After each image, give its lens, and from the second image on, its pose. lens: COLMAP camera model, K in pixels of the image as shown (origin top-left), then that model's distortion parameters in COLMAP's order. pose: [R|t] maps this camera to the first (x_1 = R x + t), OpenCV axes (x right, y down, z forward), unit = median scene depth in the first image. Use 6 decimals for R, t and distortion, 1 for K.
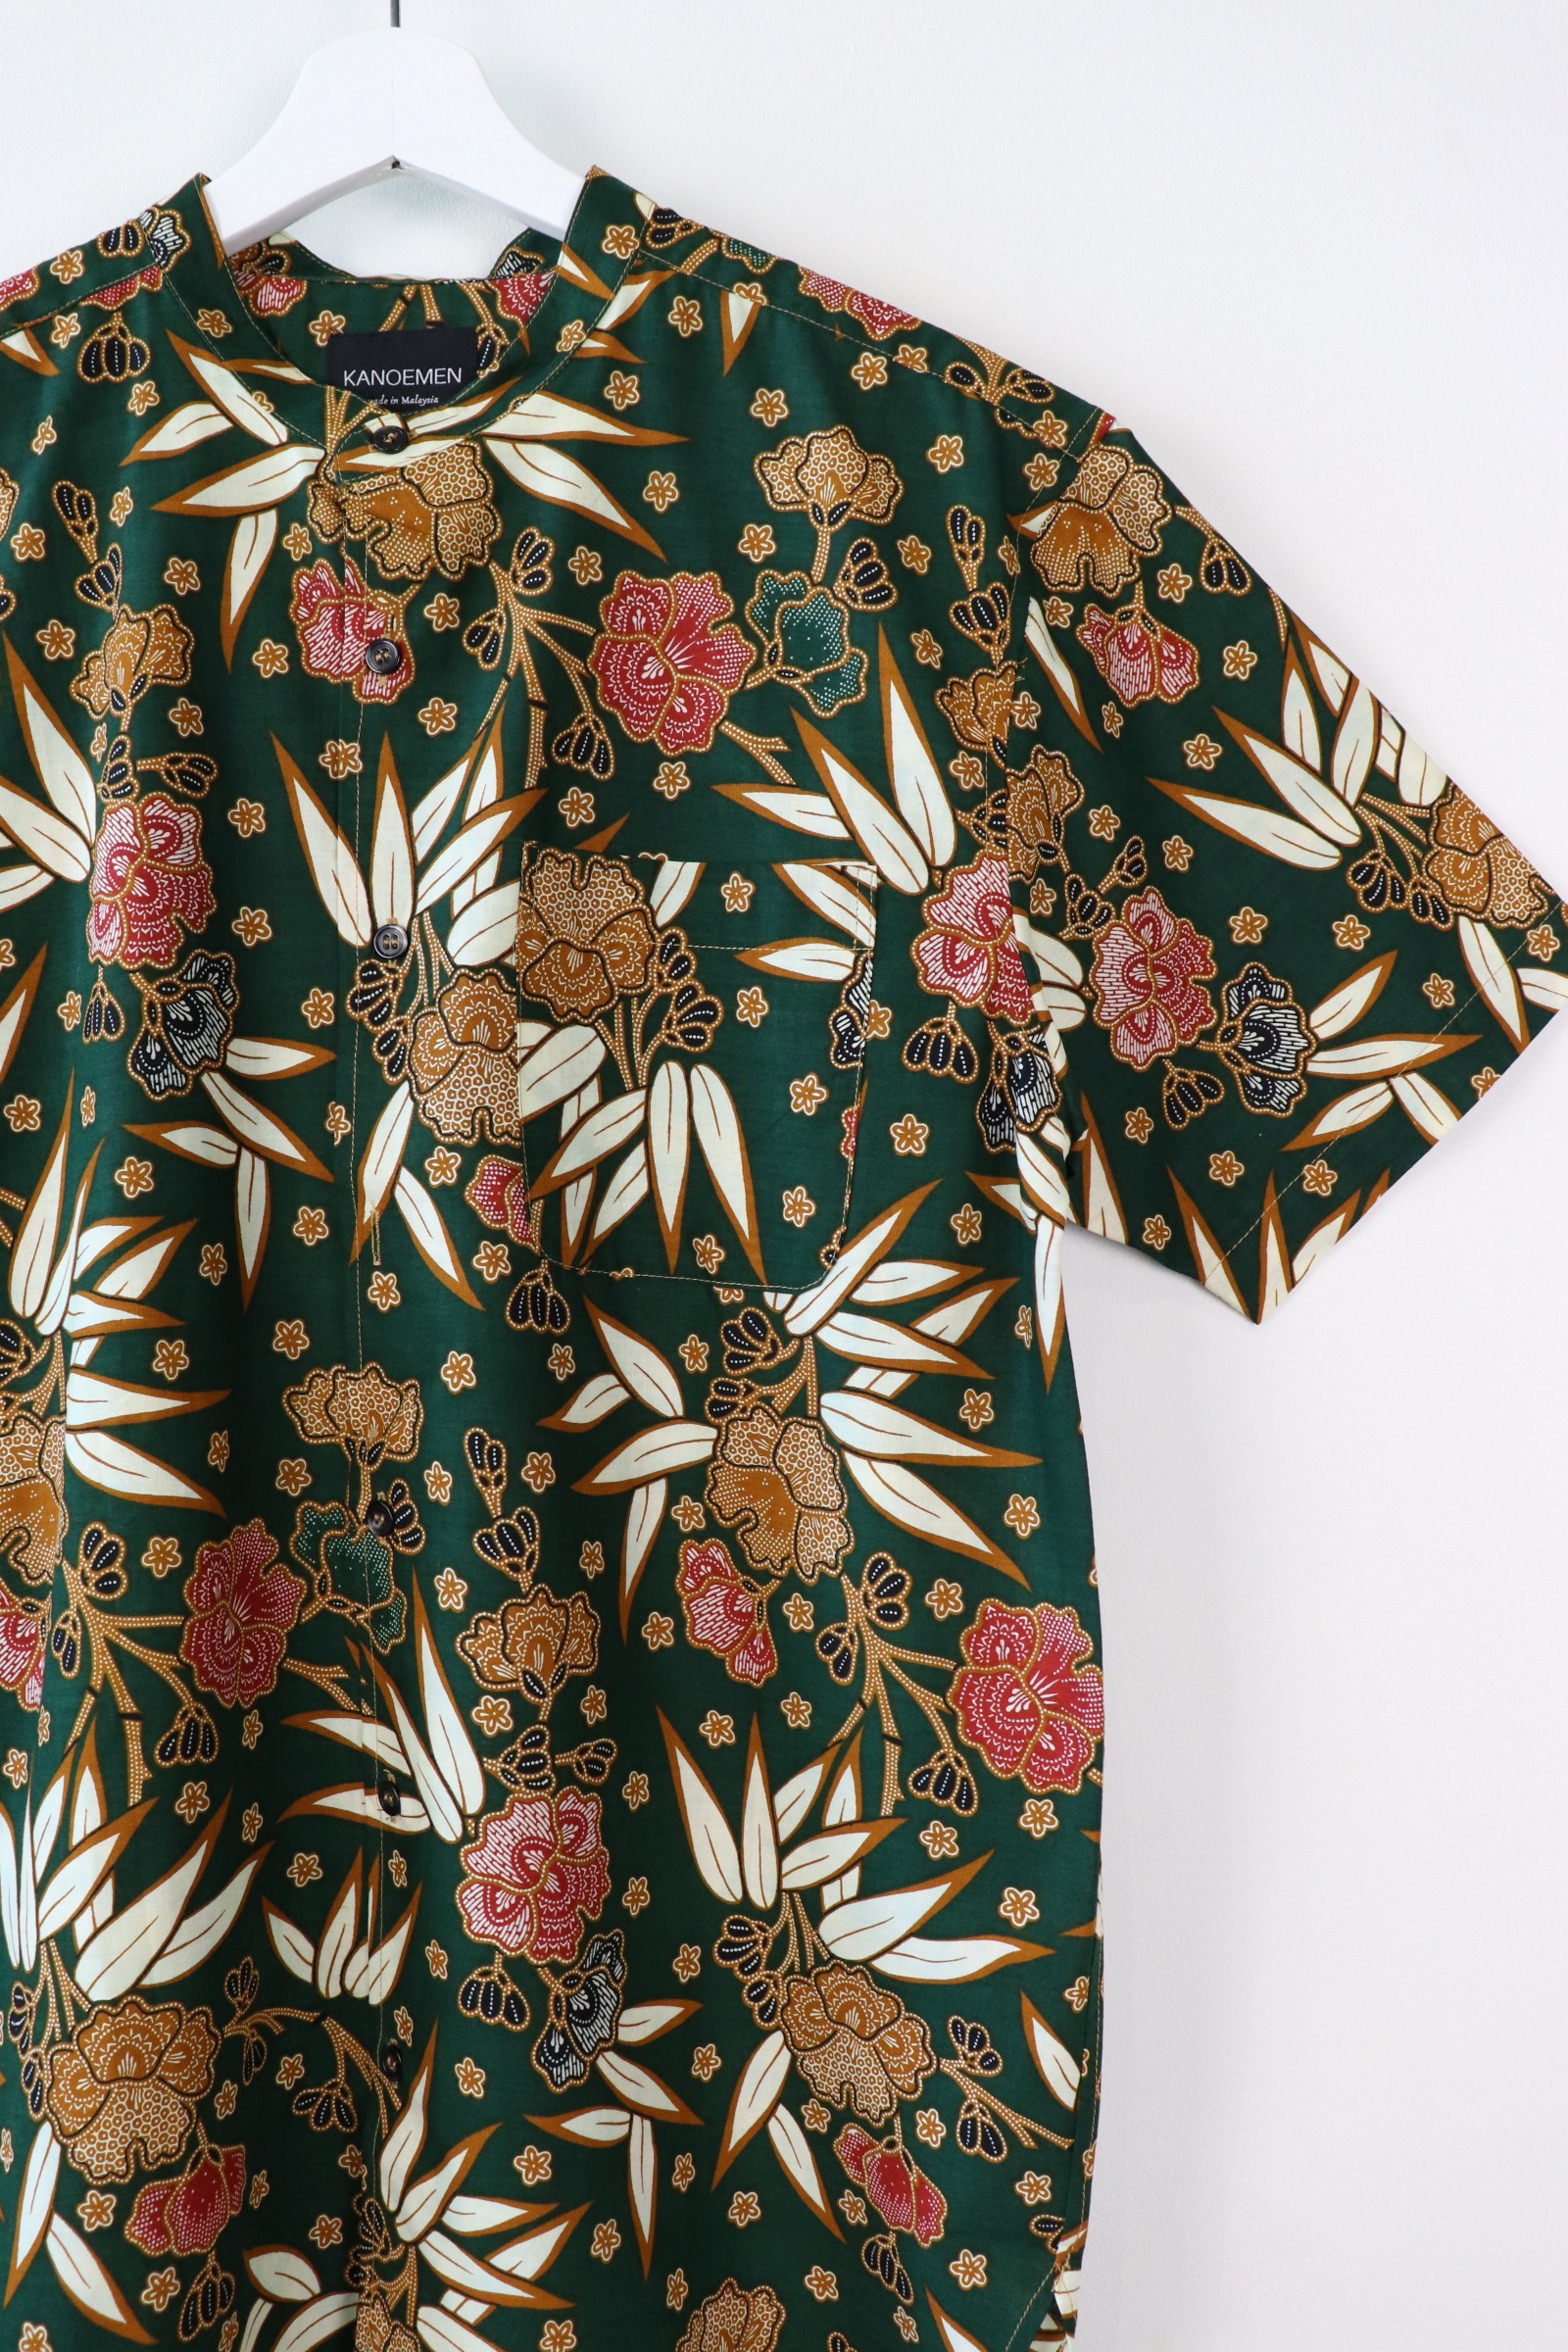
lens RADIAL K [[1907.2, 0, 792.1], [0, 1907.2, 1164.0], [0, 0, 1]] dist [-0.180911, 0.149753]
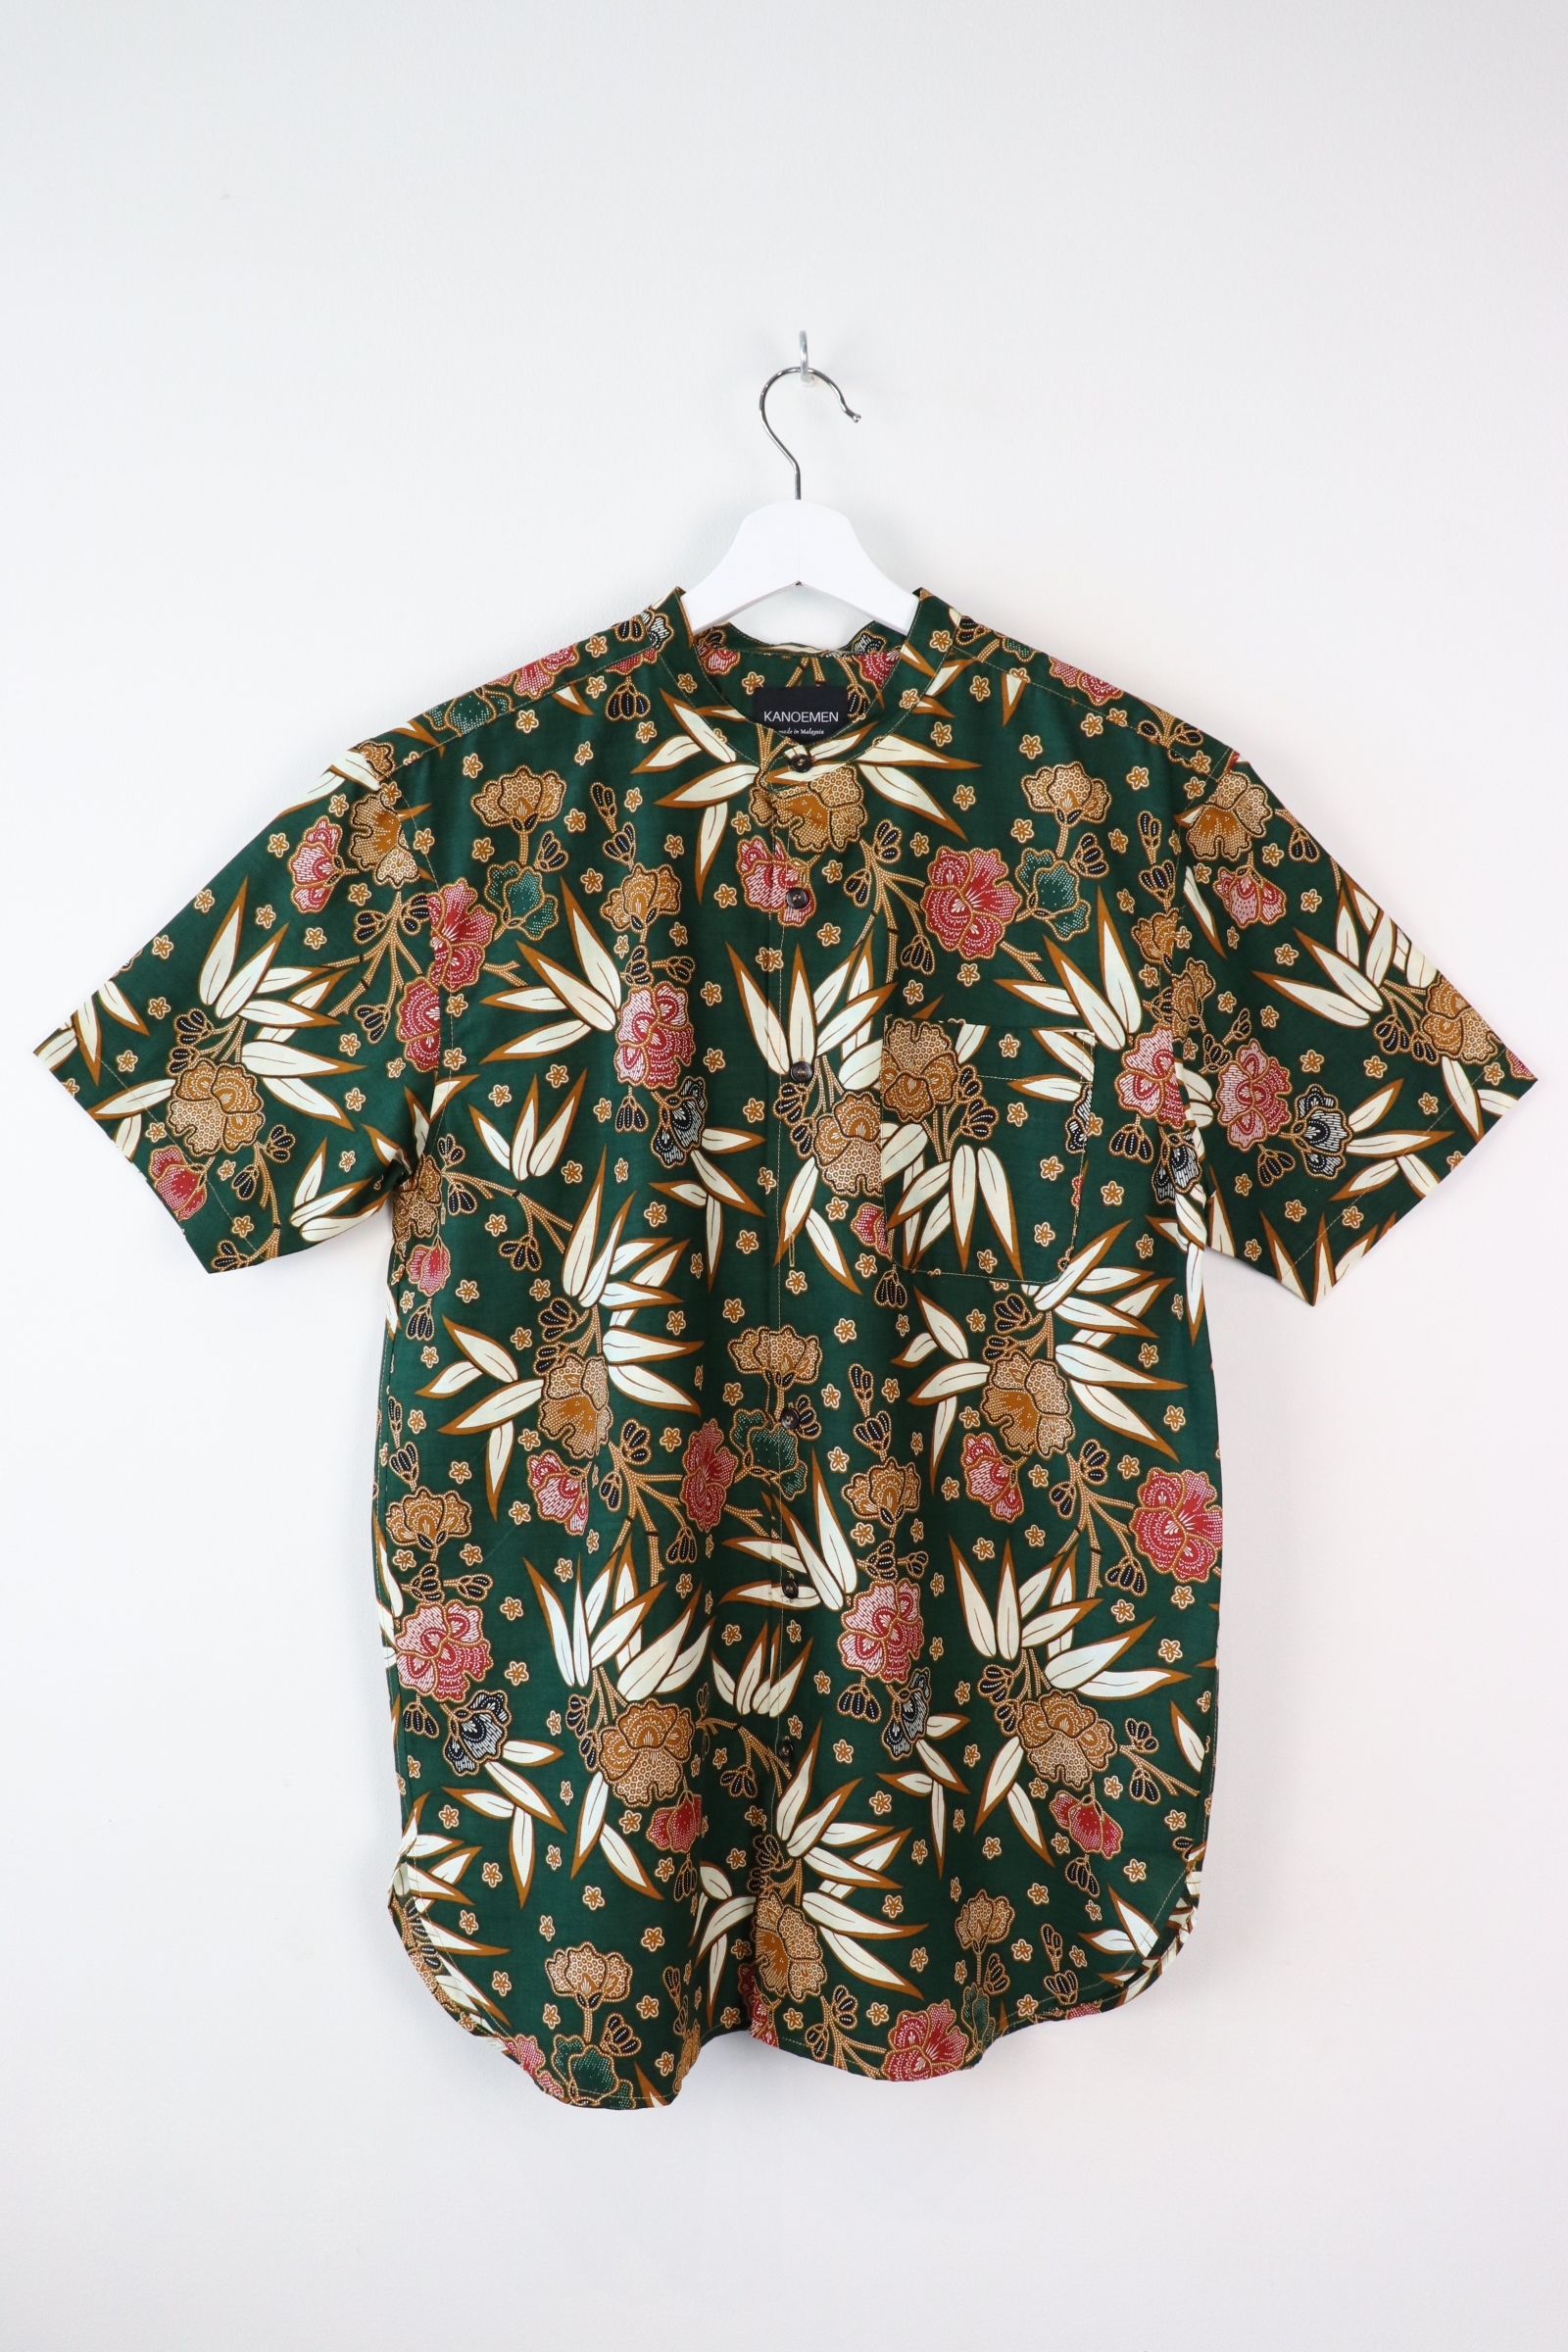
lens RADIAL K [[1907.2, 0, 792.1], [0, 1907.2, 1164.0], [0, 0, 1]] dist [-0.180911, 0.149753]
pose [[0.999861, 0.012261, -0.011291, -0.201060], [-0.012044, 0.999746, 0.019069, -0.068857], [0.011522, -0.018931, 0.999754, -0.677946]]
